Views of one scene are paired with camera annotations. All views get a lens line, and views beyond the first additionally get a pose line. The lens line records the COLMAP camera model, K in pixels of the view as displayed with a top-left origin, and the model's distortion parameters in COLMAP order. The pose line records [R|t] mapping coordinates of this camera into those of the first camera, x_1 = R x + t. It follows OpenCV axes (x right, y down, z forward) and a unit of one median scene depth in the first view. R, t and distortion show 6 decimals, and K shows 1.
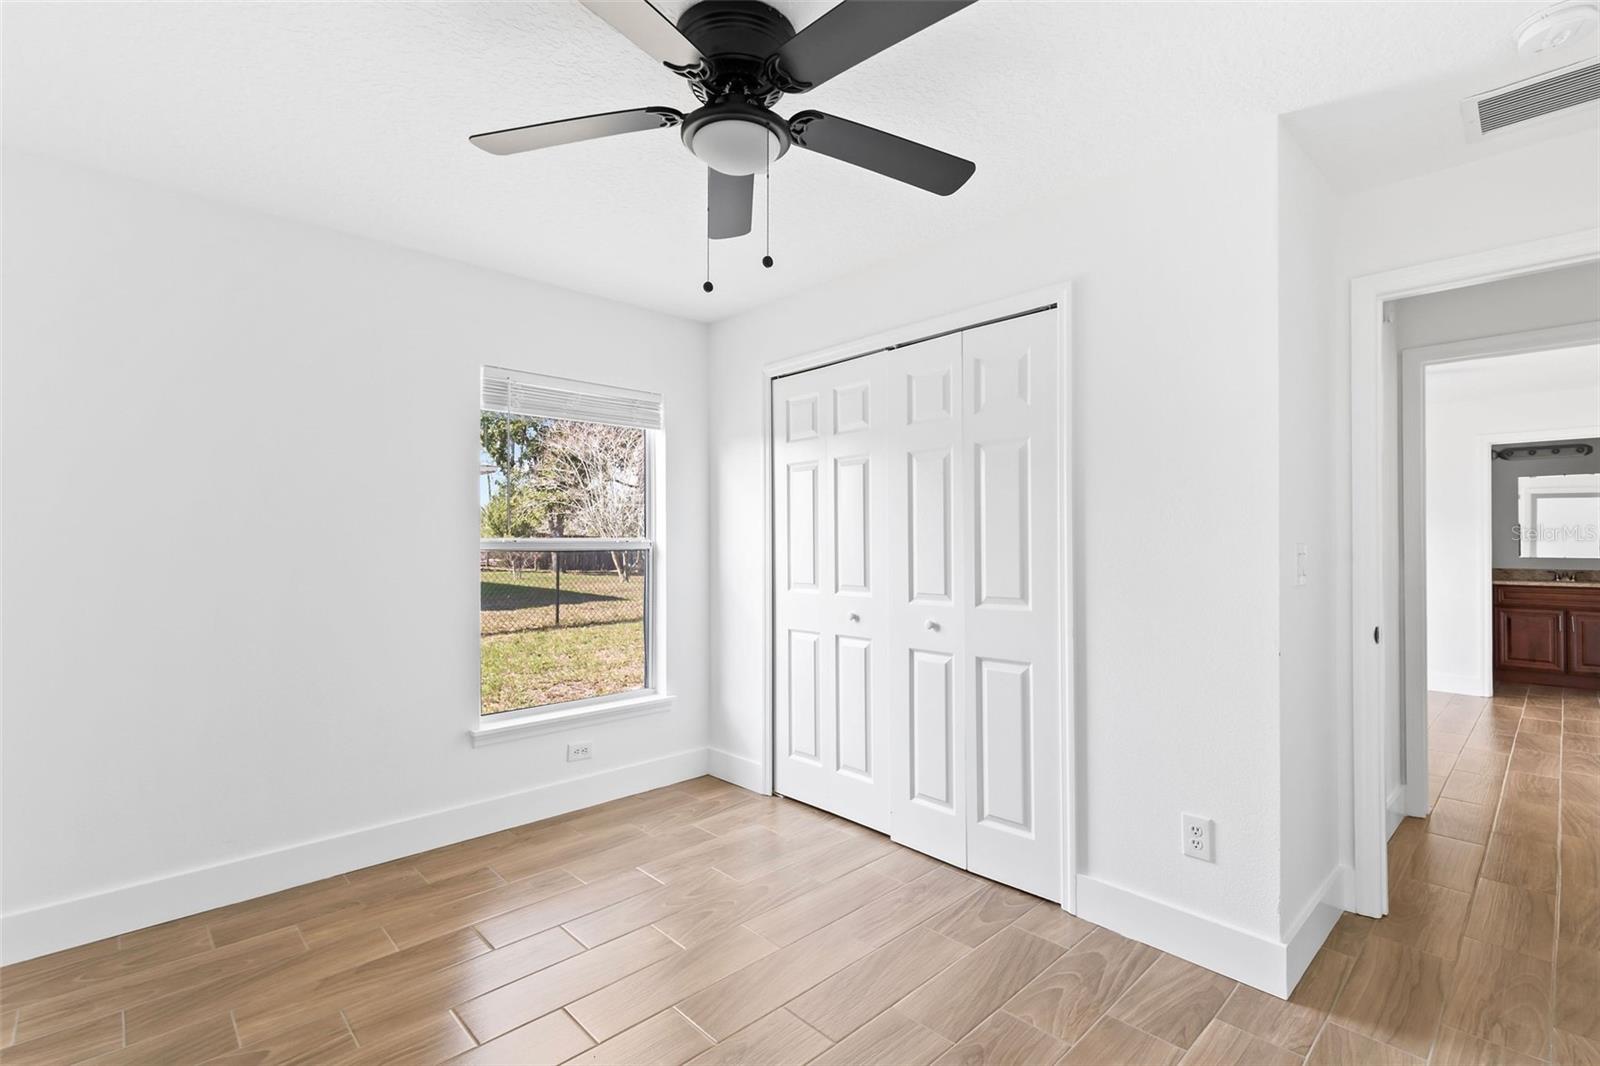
lens RADIAL K [[718.9, 0, 810.1], [0, 718.9, 540.5], [0, 0, 1]] dist [0.004562, 0.001199]
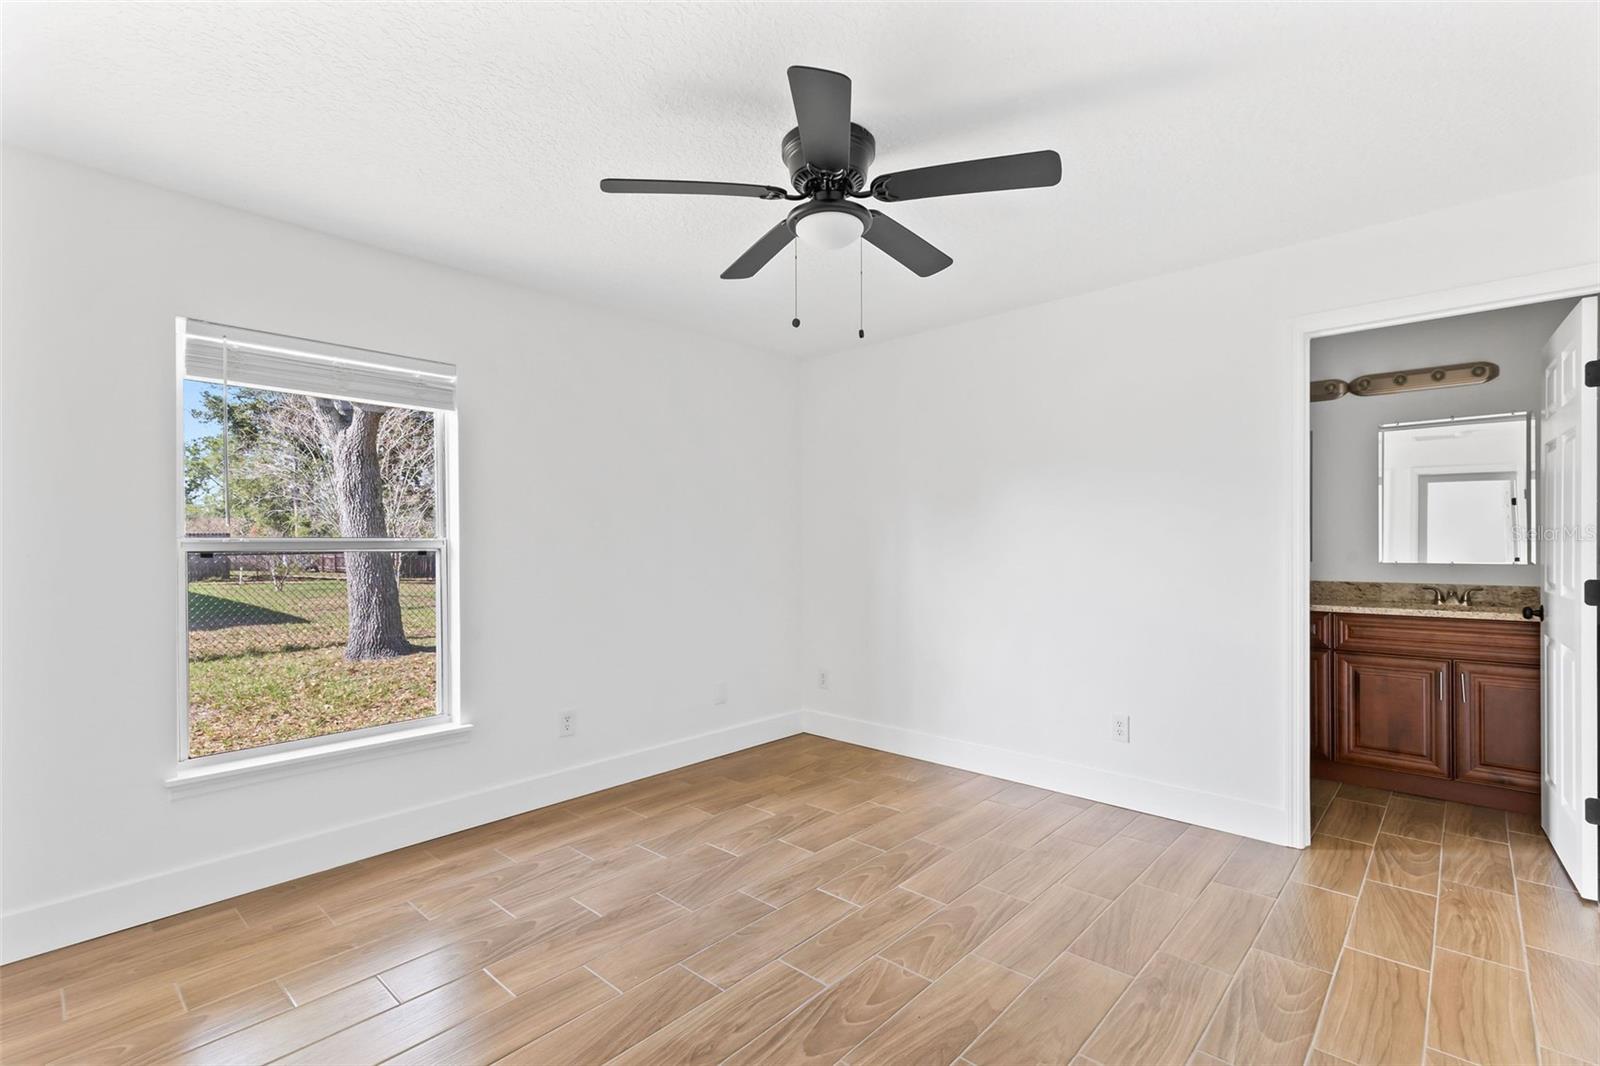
lens RADIAL K [[708.0, 0, 805.6], [0, 708.0, 548.1], [0, 0, 1]] dist [-0.003388, -0.000514]
pose [[0.998693, 0.002490, 0.051057, 0.521146], [-0.002632, 0.999993, 0.002709, 0.011918], [-0.051050, -0.002840, 0.998692, 0.485251]]
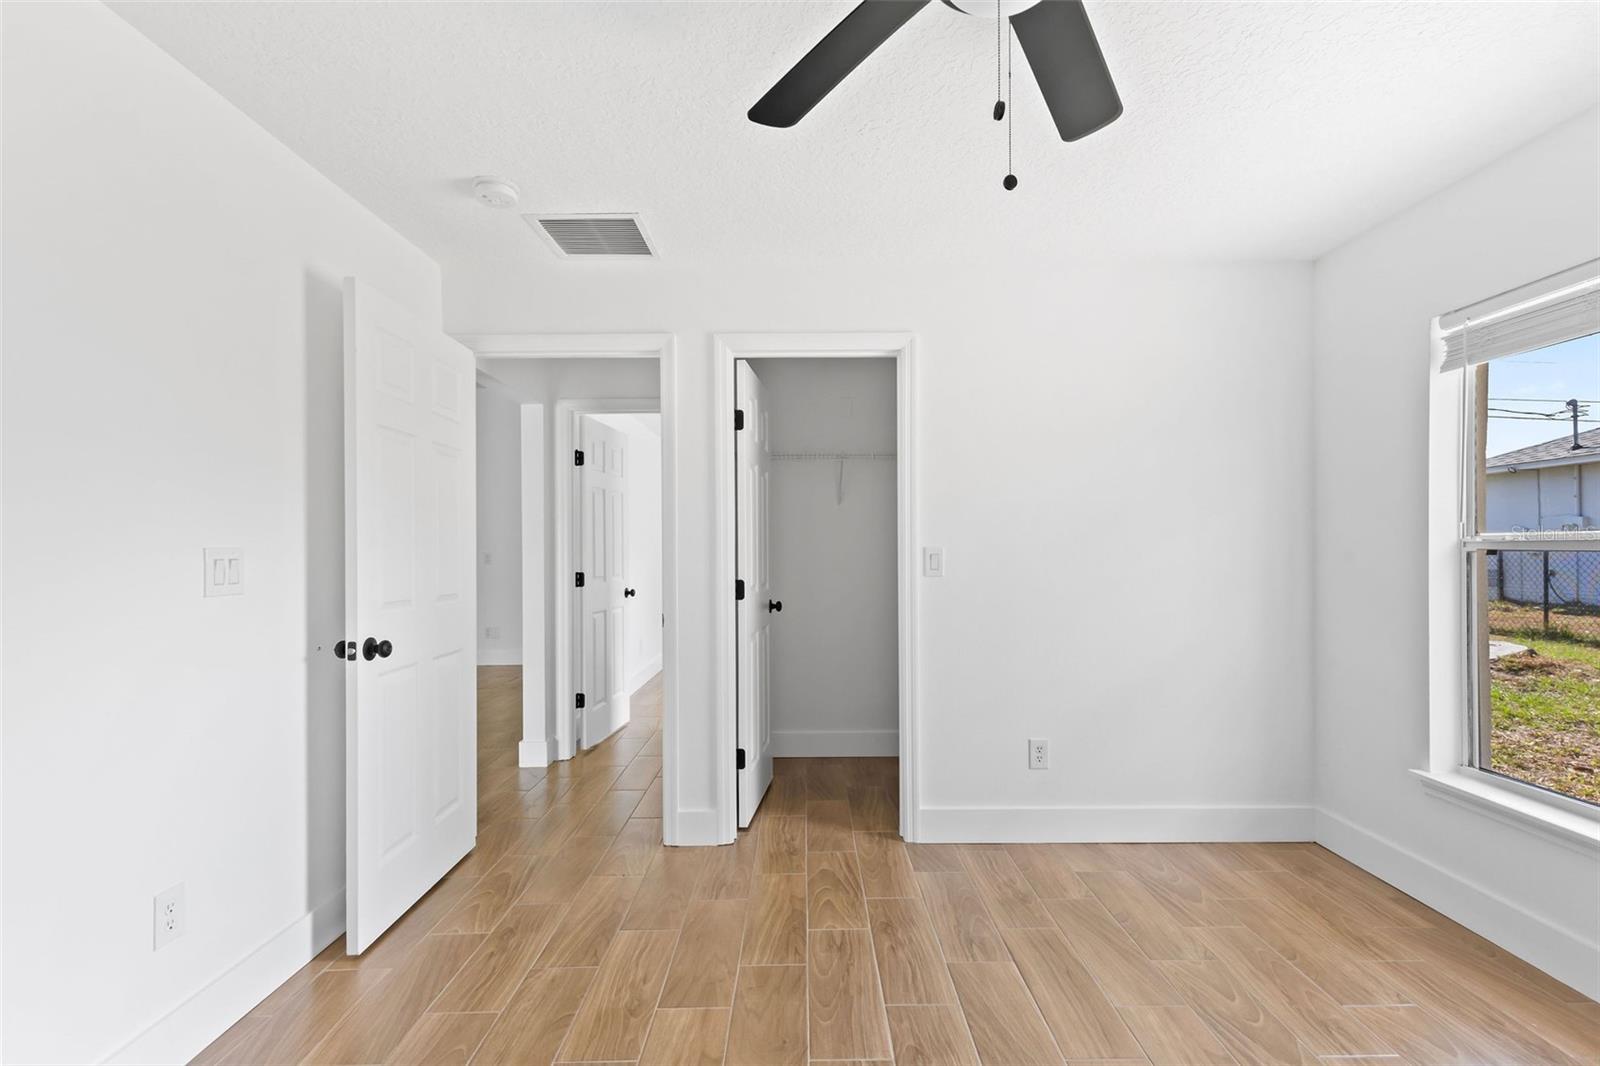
lens RADIAL K [[718.9, 0, 810.1], [0, 718.9, 540.5], [0, 0, 1]] dist [0.004562, 0.001199]
pose [[-0.685912, 0.002773, -0.727679, 1.723821], [0.007960, 0.999961, -0.003693, -0.003353], [0.727641, -0.008325, -0.685908, 3.025366]]
